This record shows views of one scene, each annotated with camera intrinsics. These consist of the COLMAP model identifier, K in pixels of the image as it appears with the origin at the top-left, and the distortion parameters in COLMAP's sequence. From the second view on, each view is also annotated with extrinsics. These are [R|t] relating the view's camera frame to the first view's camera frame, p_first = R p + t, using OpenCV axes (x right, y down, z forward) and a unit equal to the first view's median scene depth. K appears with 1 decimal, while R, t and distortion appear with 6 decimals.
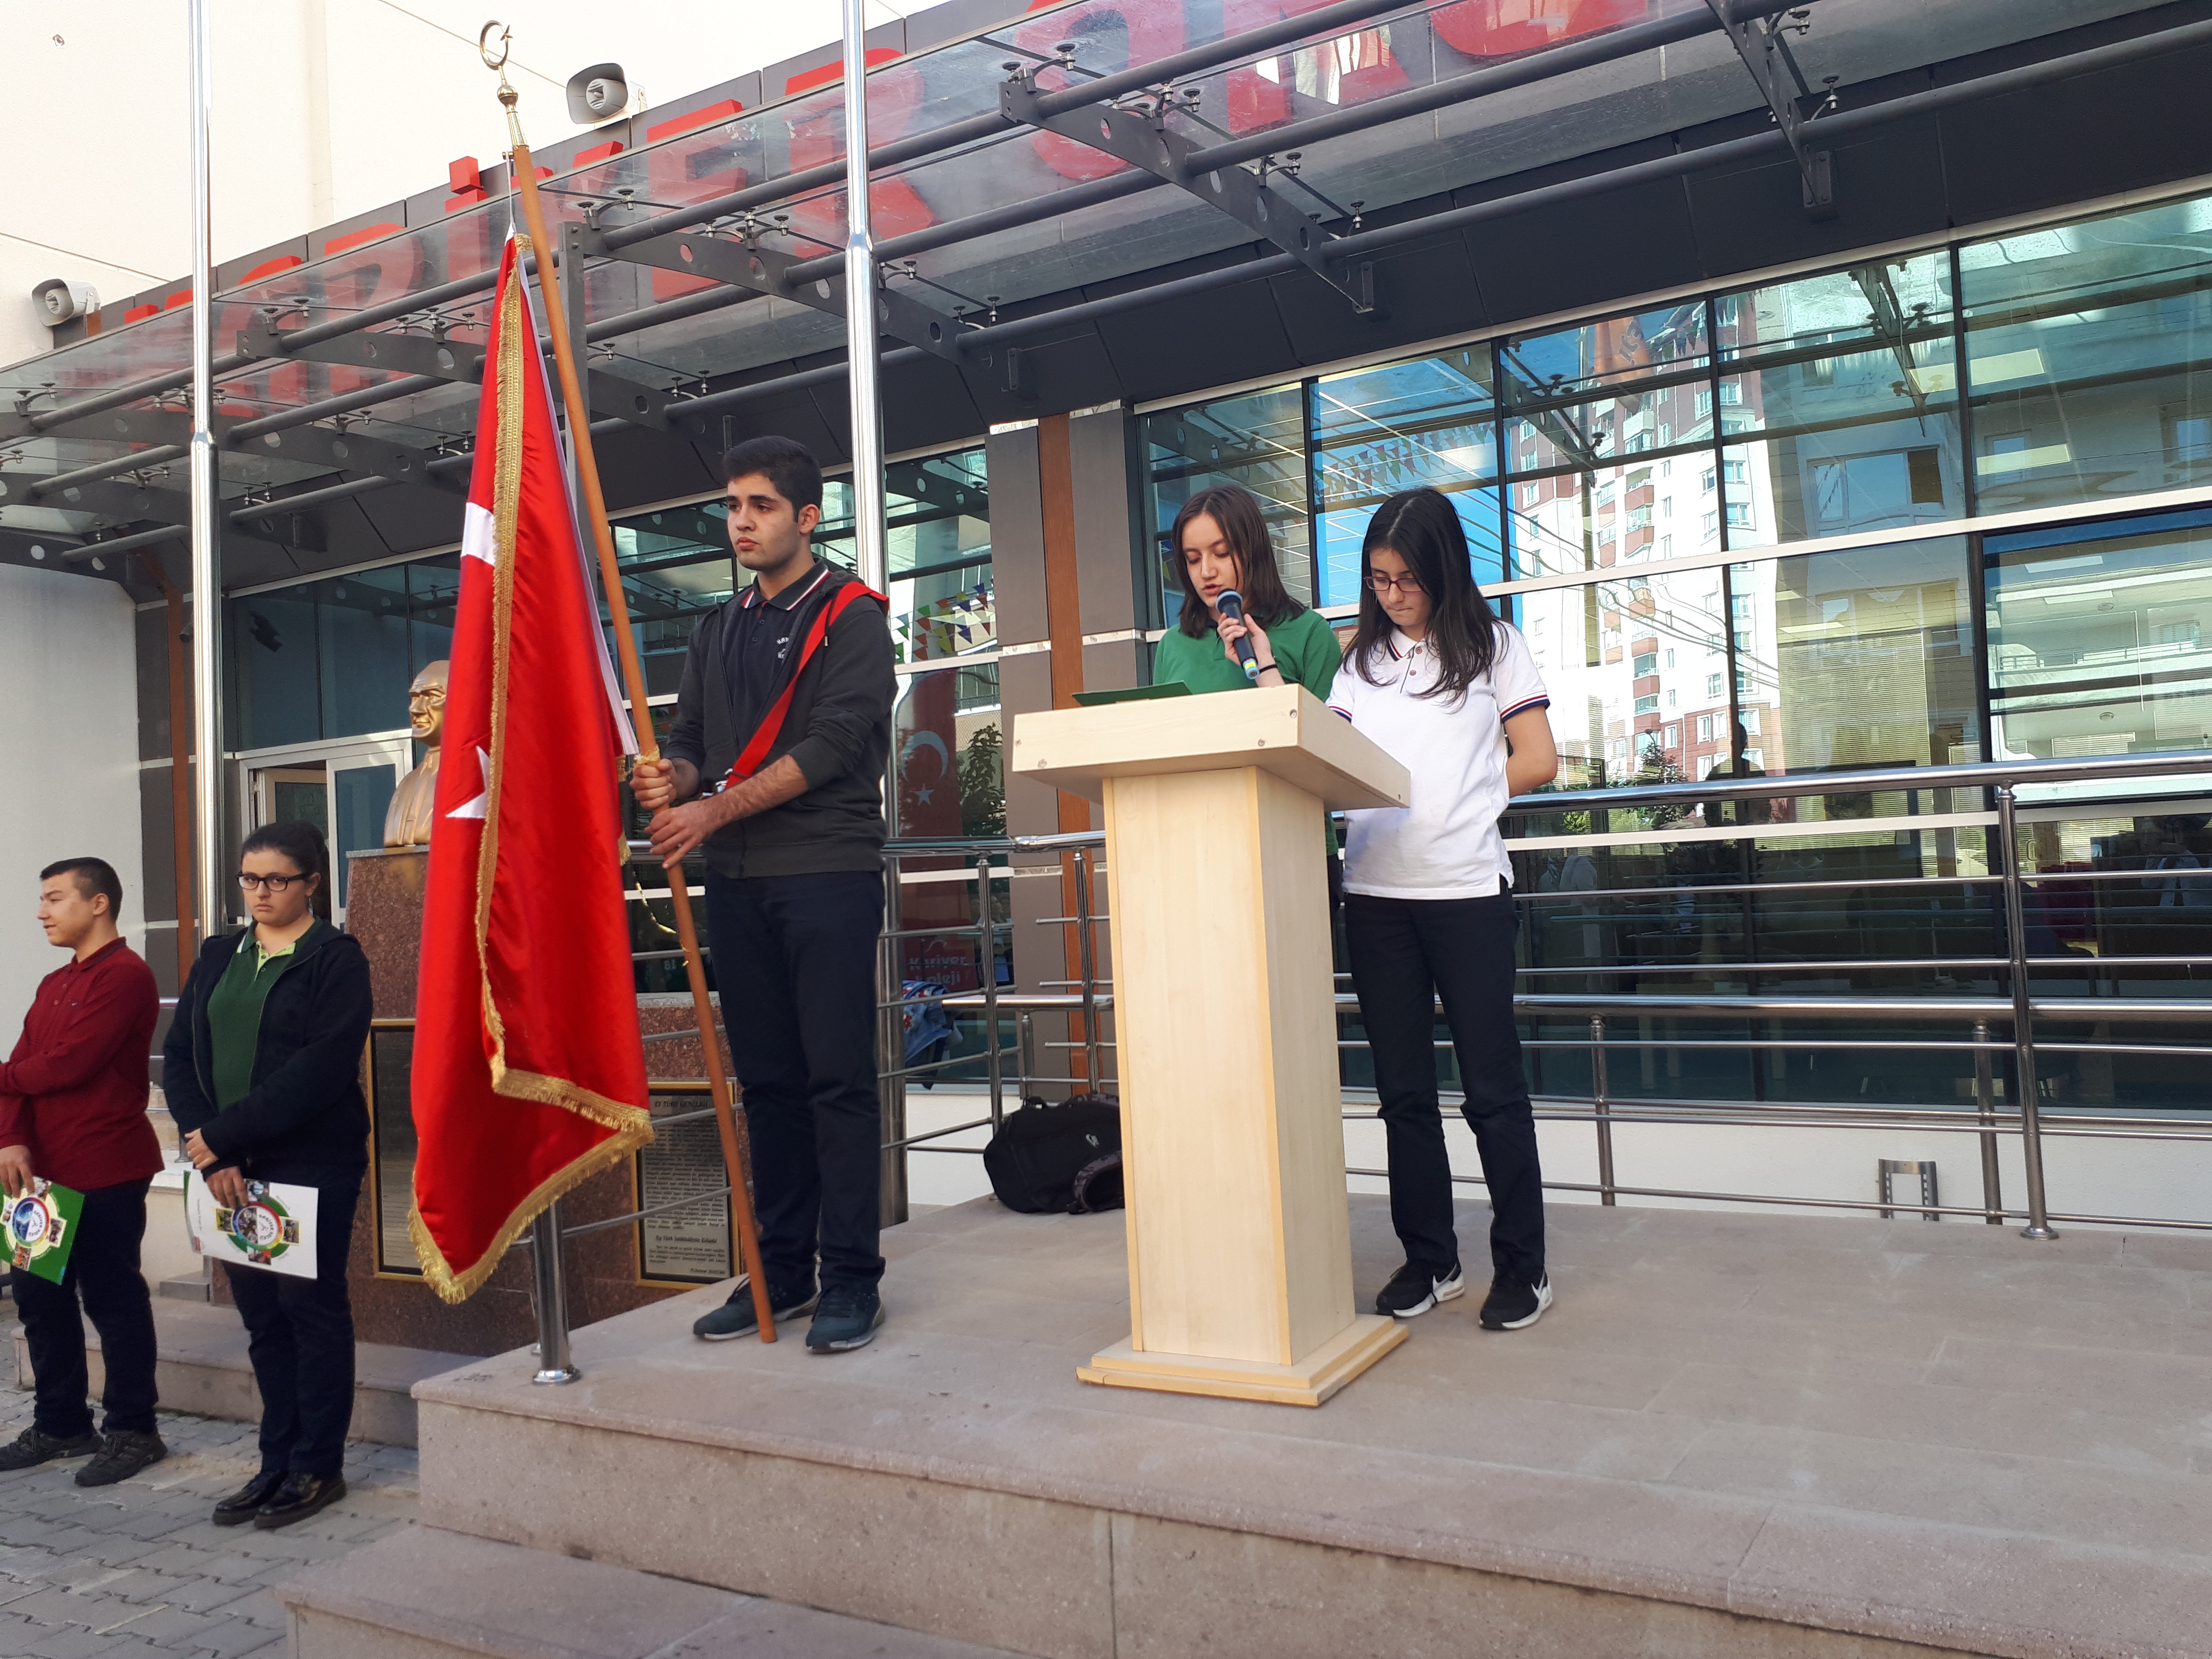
lens RADIAL K [[1742.1, 0, 1107.1], [0, 1742.1, 840.1], [0, 0, 1]] dist [0.018414, -0.011673]
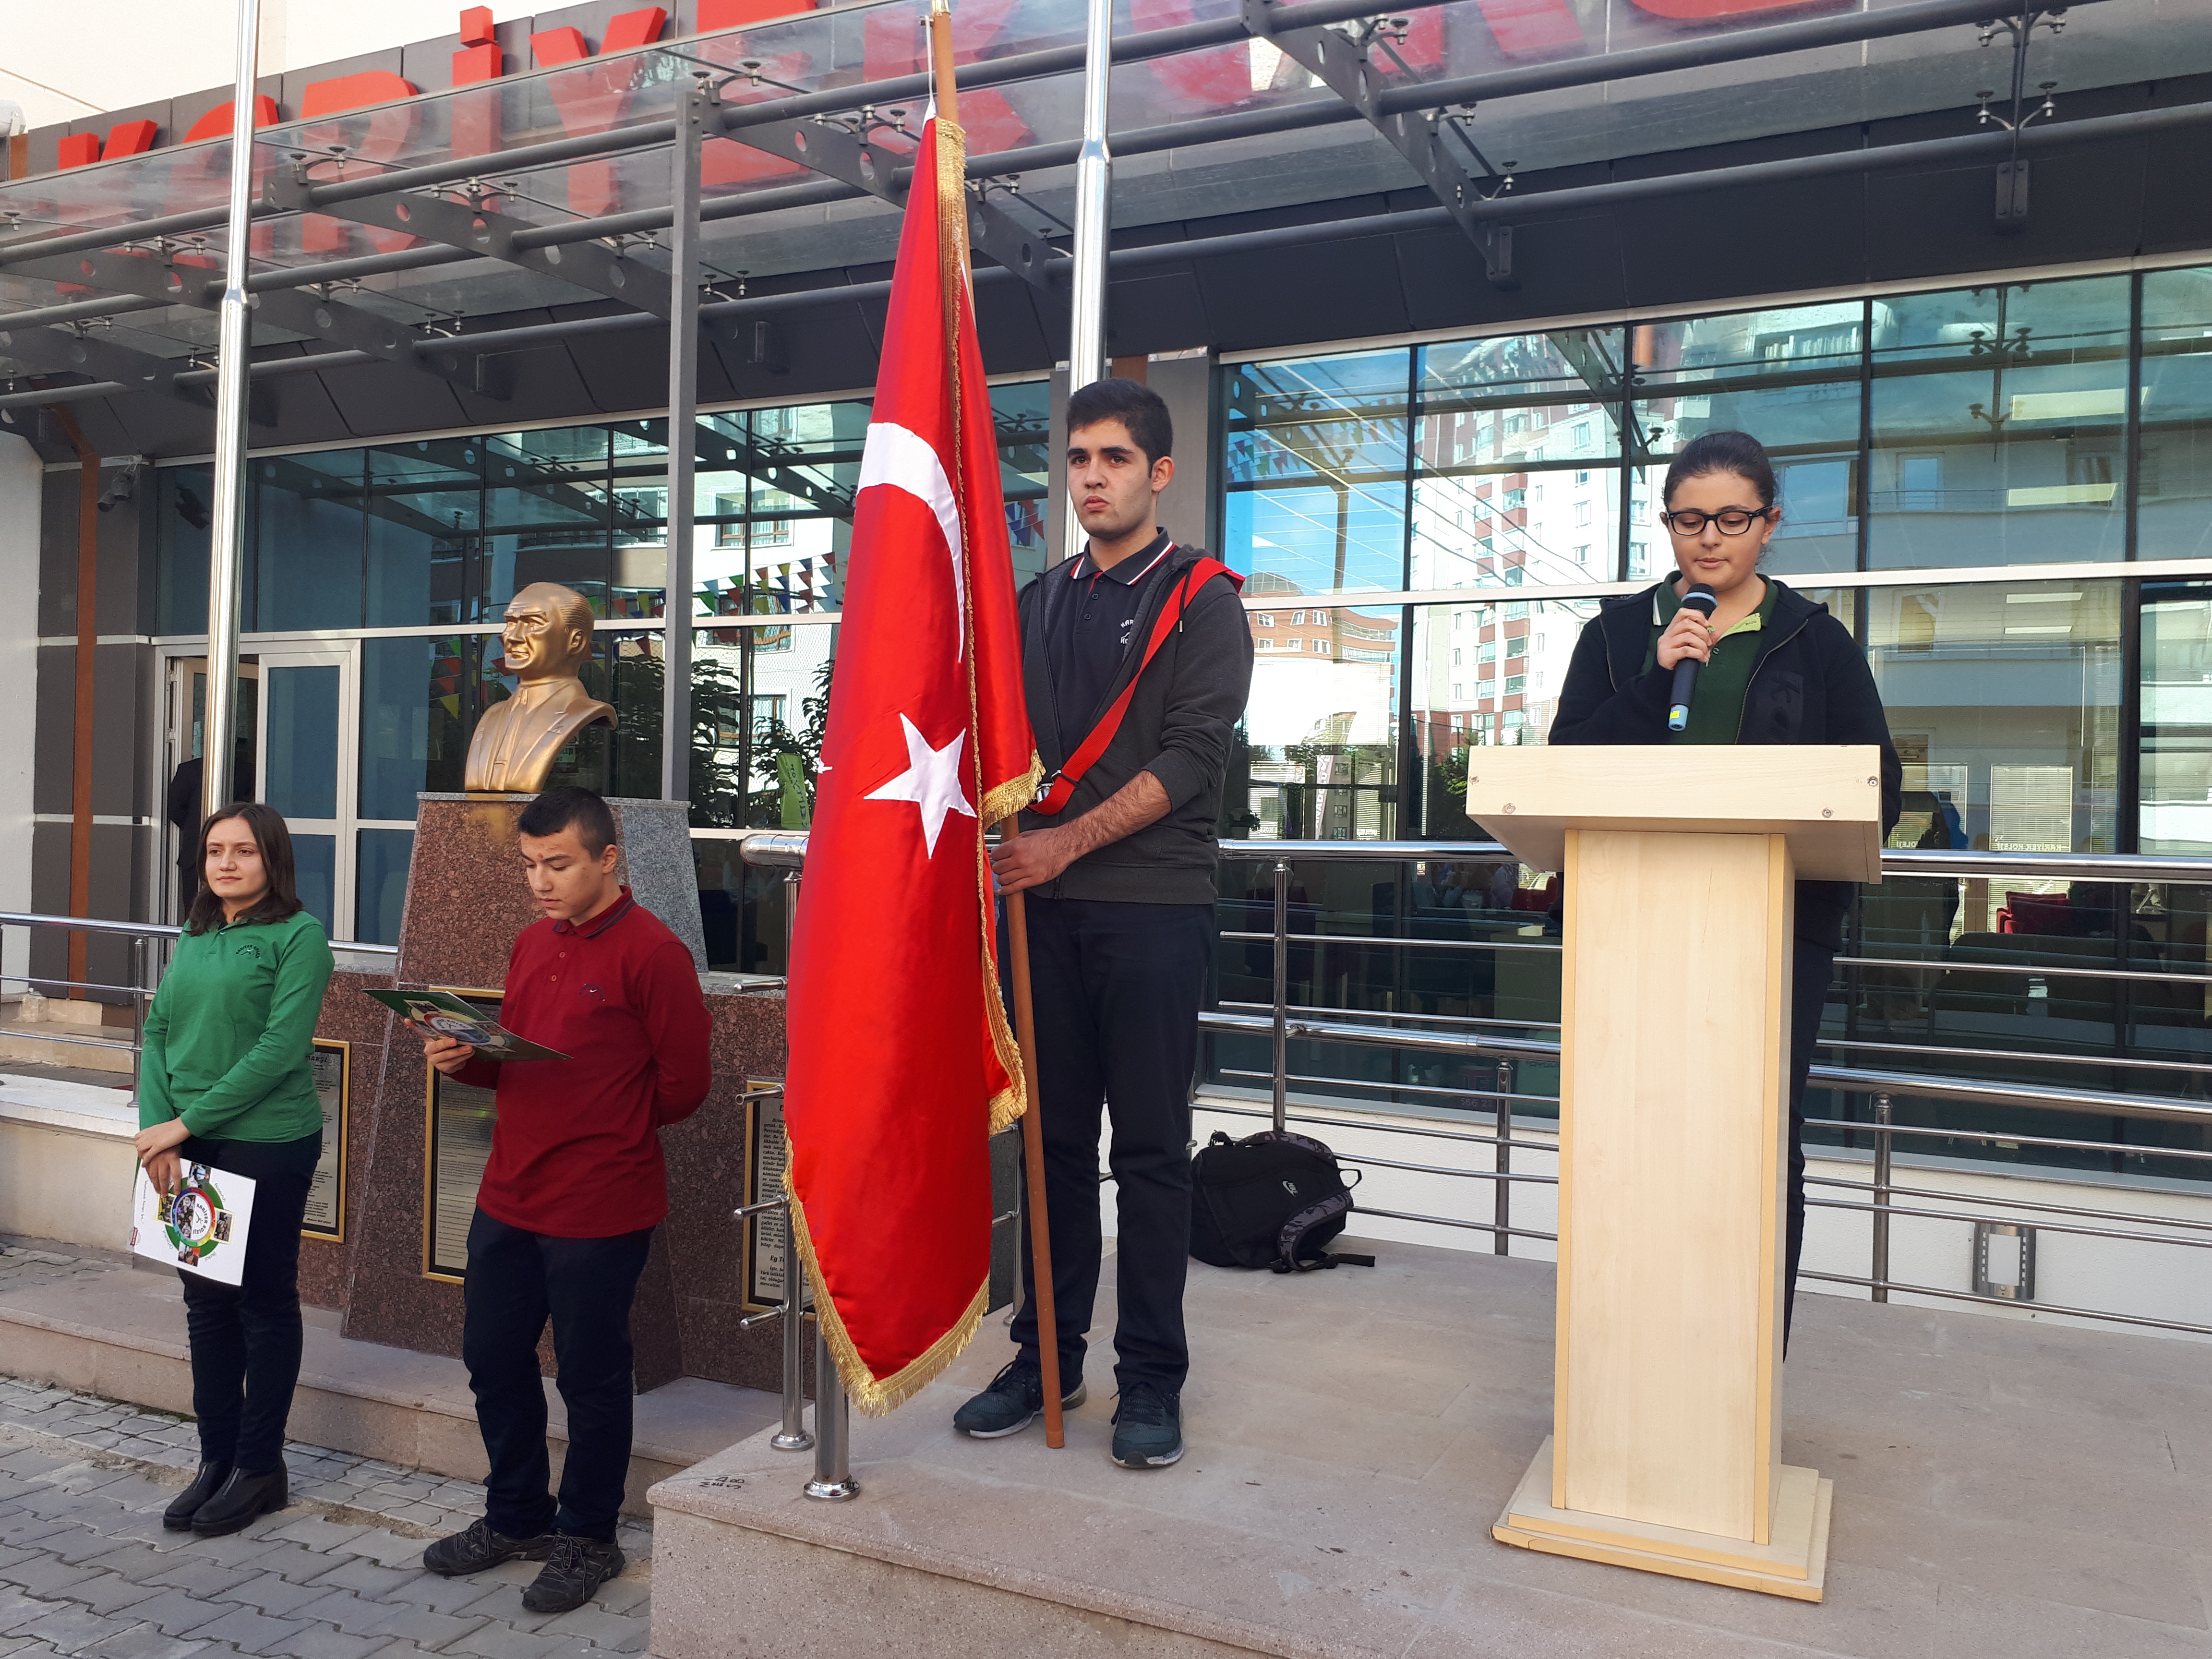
lens RADIAL K [[1758.6, 0, 1106.7], [0, 1758.6, 837.3], [0, 0, 1]] dist [0.007738, -0.004439]
pose [[0.993998, 0.074307, 0.080290, -0.163251], [-0.076692, 0.996688, 0.027037, -0.021168], [-0.078015, -0.033032, 0.996405, 0.096529]]
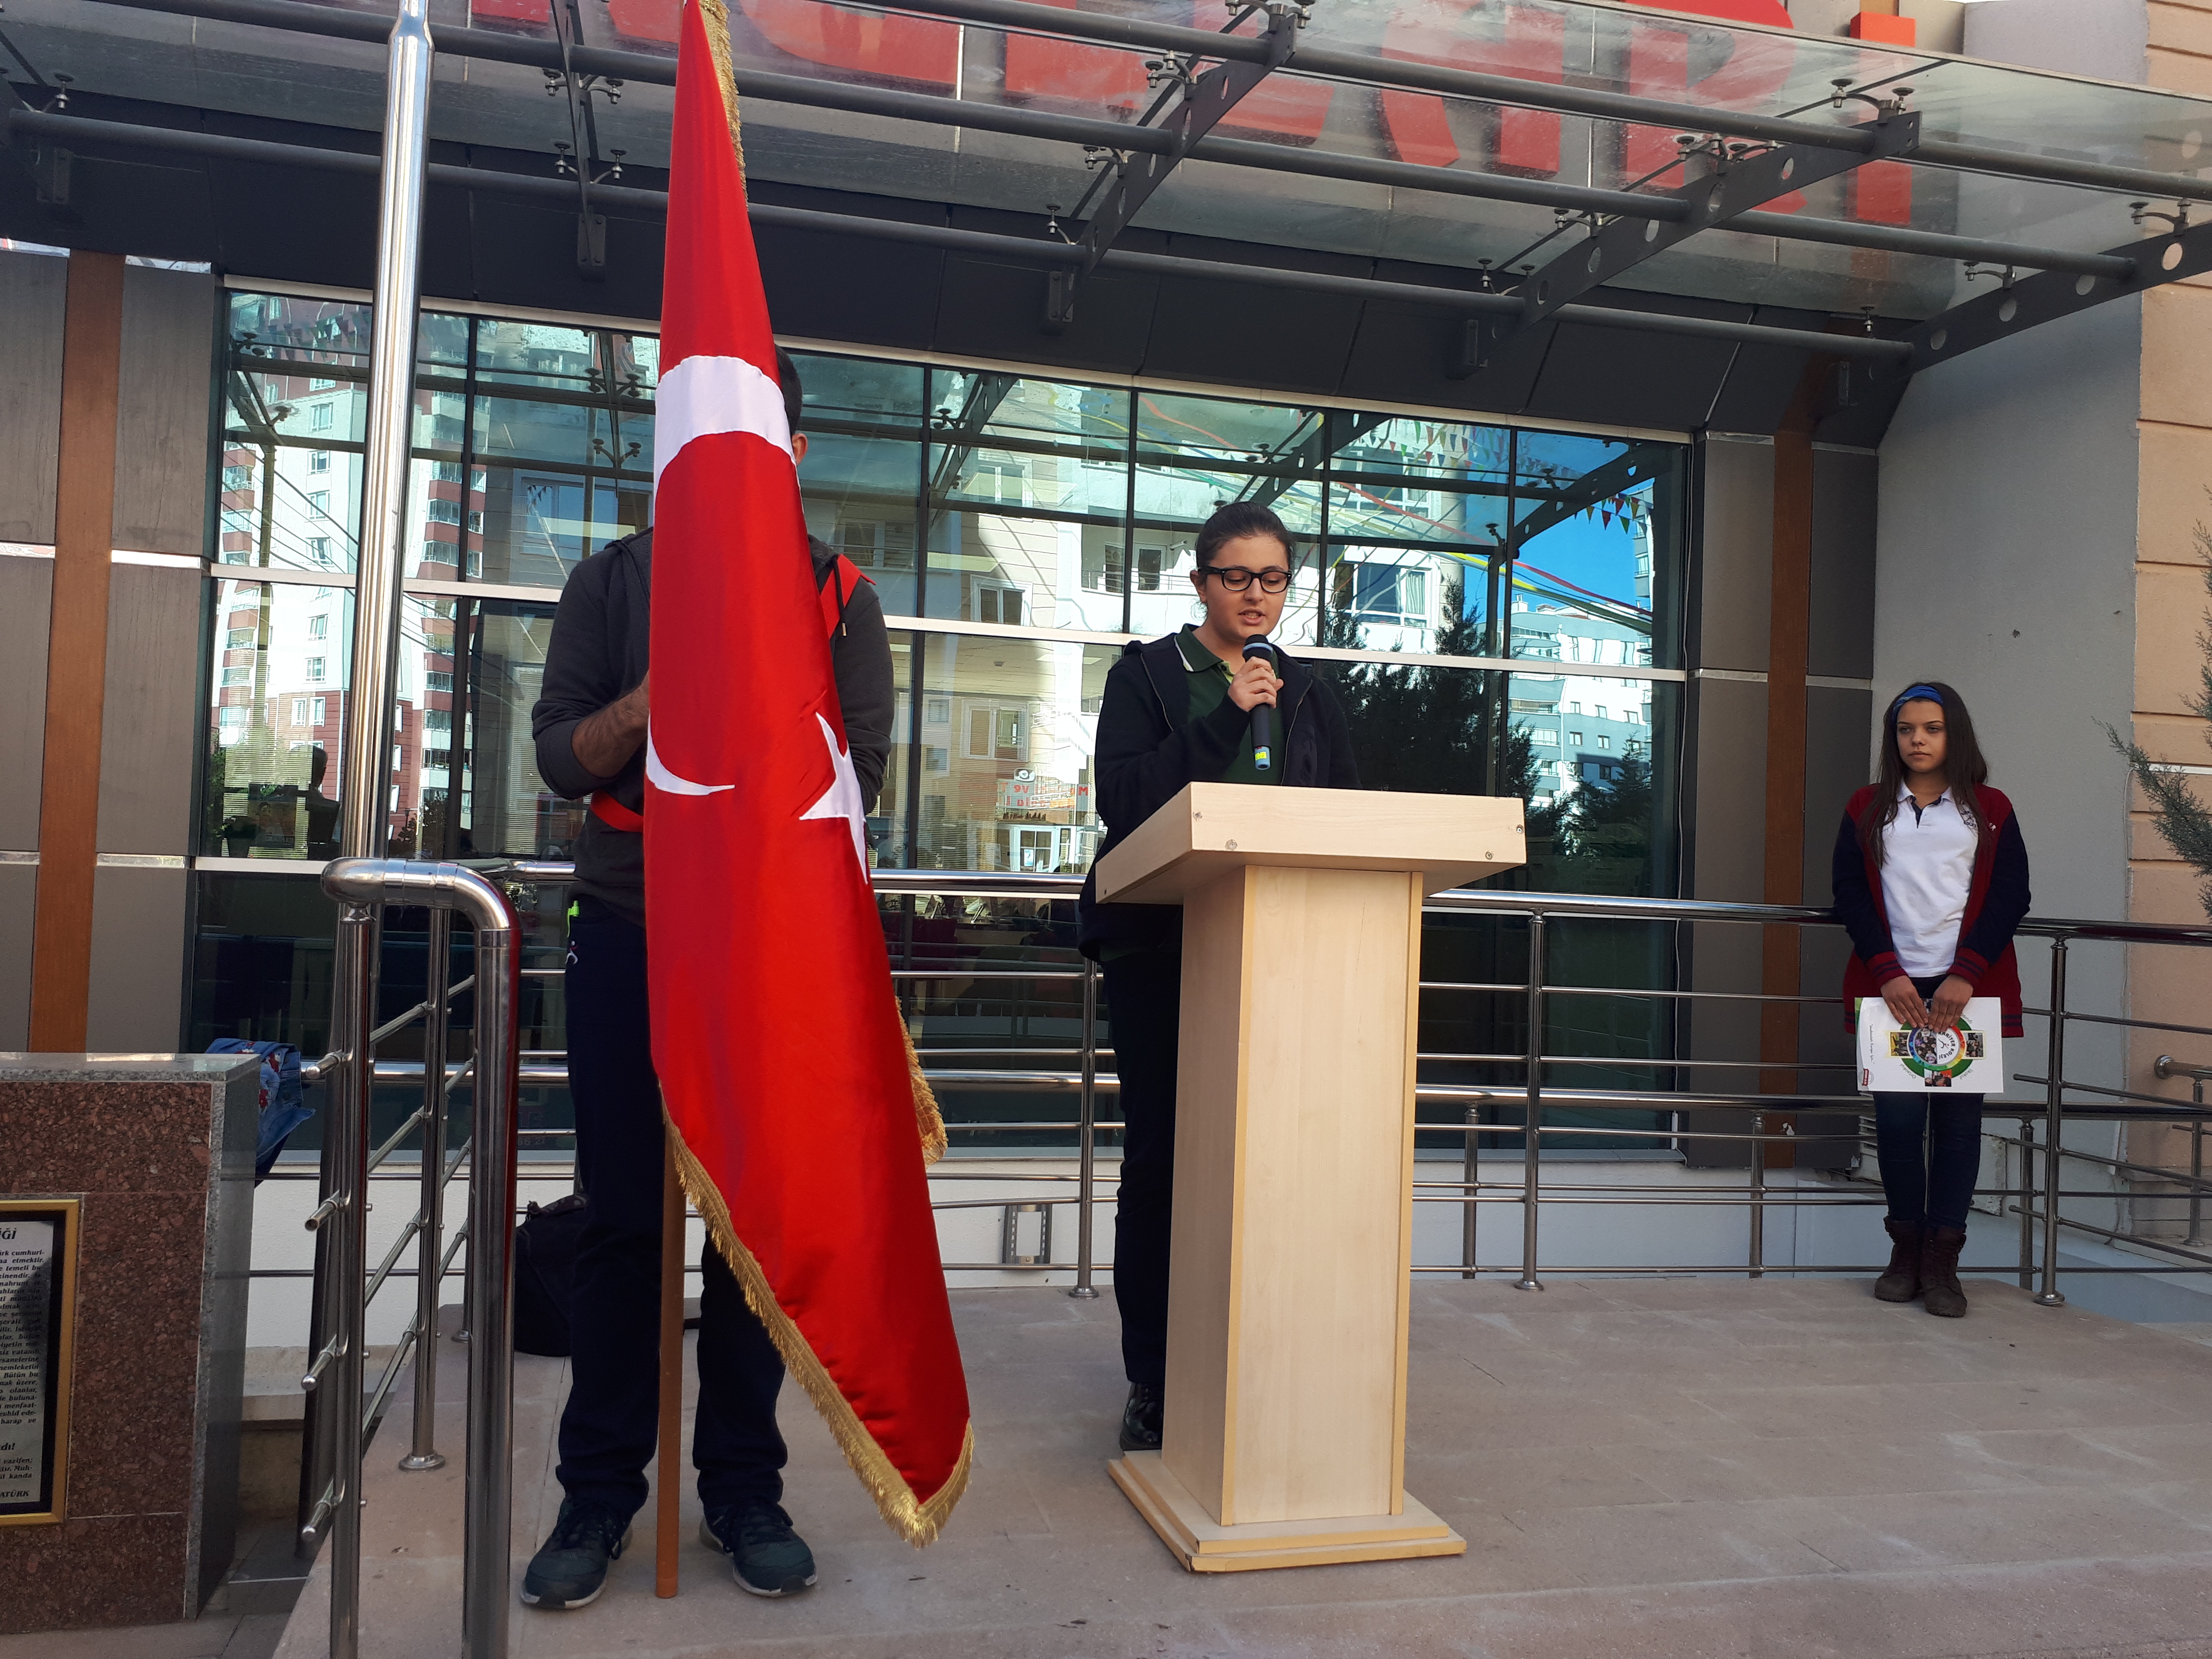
lens RADIAL K [[1762.1, 0, 1101.8], [0, 1762.1, 821.2], [0, 0, 1]] dist [0.012160, -0.010636]
pose [[0.712517, 0.100610, 0.694404, -0.374995], [-0.093625, 0.994449, -0.048016, -0.004633], [-0.695381, -0.030801, 0.717981, 0.233388]]
